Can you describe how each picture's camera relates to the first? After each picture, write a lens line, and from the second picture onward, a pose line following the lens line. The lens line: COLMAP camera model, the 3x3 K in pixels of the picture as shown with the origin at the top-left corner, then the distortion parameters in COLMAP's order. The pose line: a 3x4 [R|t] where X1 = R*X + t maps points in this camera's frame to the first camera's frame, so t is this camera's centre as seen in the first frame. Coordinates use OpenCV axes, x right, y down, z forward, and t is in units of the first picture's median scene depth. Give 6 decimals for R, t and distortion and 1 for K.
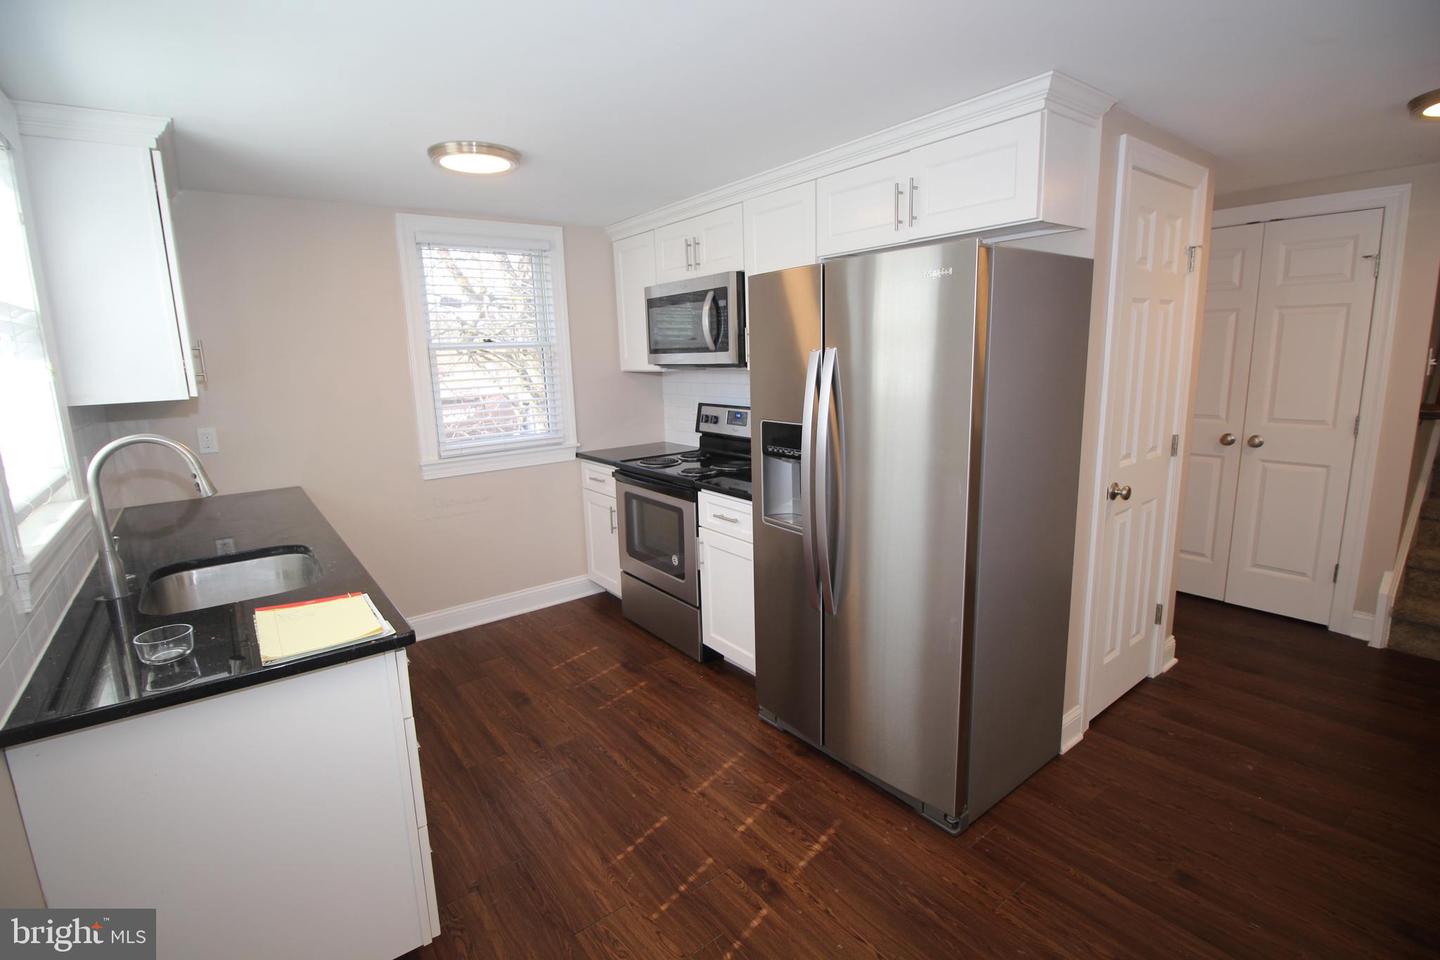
lens RADIAL K [[669.4, 0, 720.7], [0, 669.4, 476.4], [0, 0, 1]] dist [-0.003977, -0.005155]
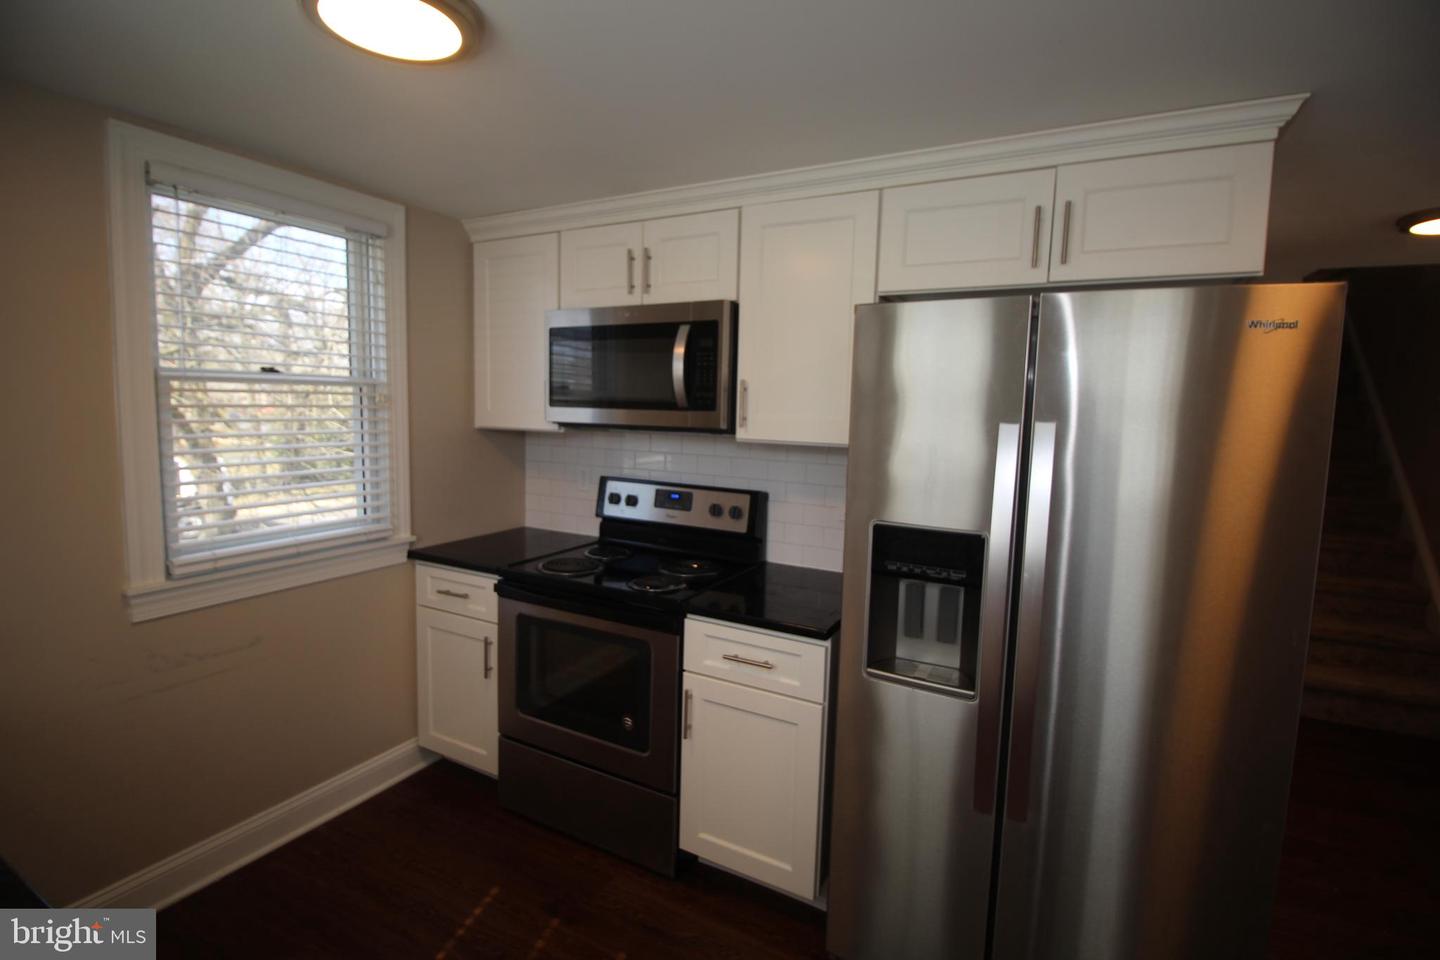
lens RADIAL K [[669.4, 0, 724.4], [0, 669.4, 476.3], [0, 0, 1]] dist [-0.003977, -0.005155]
pose [[0.904689, 0.012629, 0.425885, -0.235536], [0.024185, 0.996427, -0.080923, -0.052232], [-0.425386, 0.083510, 0.901151, 0.312297]]
